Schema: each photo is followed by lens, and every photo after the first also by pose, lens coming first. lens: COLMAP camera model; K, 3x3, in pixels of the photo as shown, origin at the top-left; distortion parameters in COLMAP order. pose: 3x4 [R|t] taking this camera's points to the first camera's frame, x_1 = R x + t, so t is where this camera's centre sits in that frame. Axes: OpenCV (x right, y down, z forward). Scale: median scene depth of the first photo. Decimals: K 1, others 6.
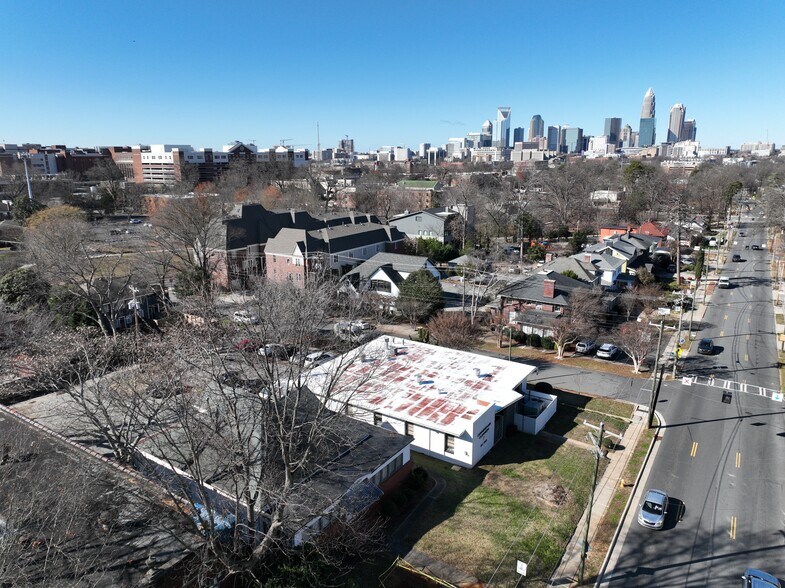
lens RADIAL K [[551.5, 0, 391.3], [0, 551.5, 294.6], [0, 0, 1]] dist [-0.002730, 0.019227]
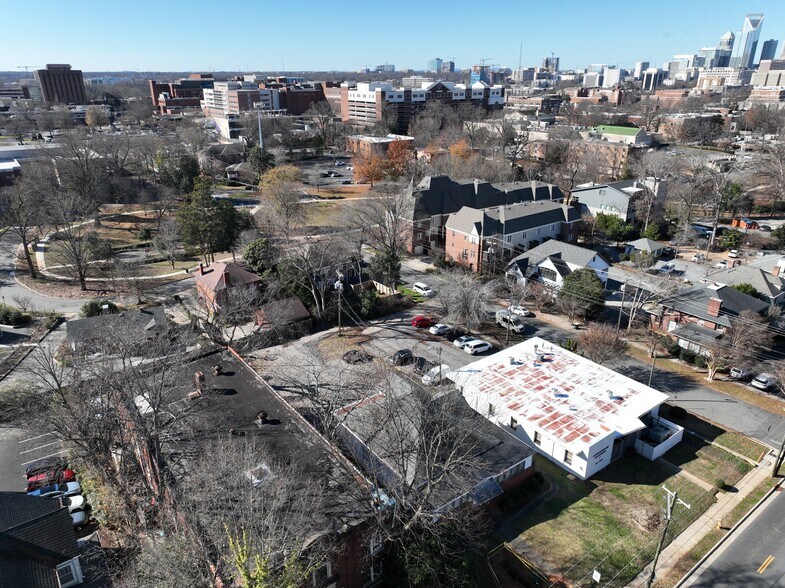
lens RADIAL K [[551.5, 0, 391.3], [0, 551.5, 294.6], [0, 0, 1]] dist [-0.002730, 0.019227]
pose [[0.942676, 0.128851, -0.307831, 0.026015], [-0.085568, 0.984940, 0.150236, -0.093511], [0.322553, -0.115283, 0.939505, -0.094268]]
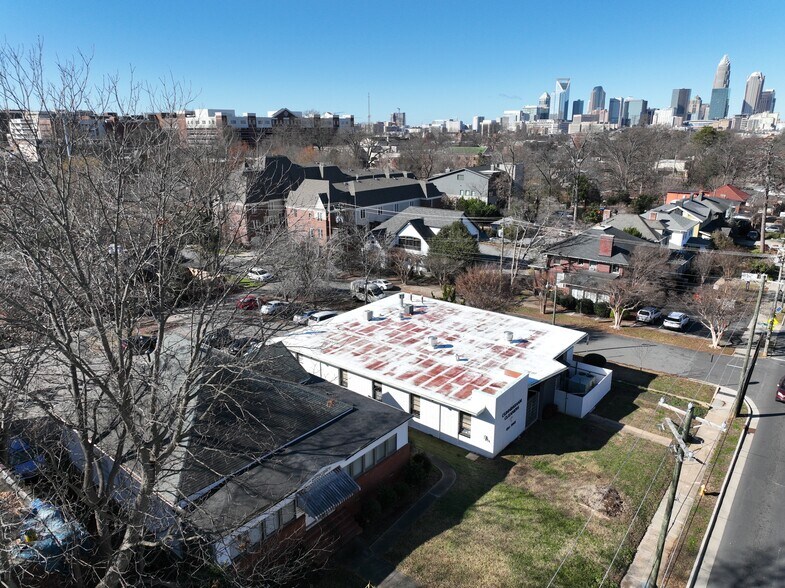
lens RADIAL K [[551.5, 0, 391.3], [0, 551.5, 294.6], [0, 0, 1]] dist [-0.002730, 0.019227]
pose [[0.995779, 0.027326, -0.087622, 0.026496], [-0.023616, 0.998792, 0.043092, 0.024547], [0.088694, -0.040840, 0.995221, 0.096779]]
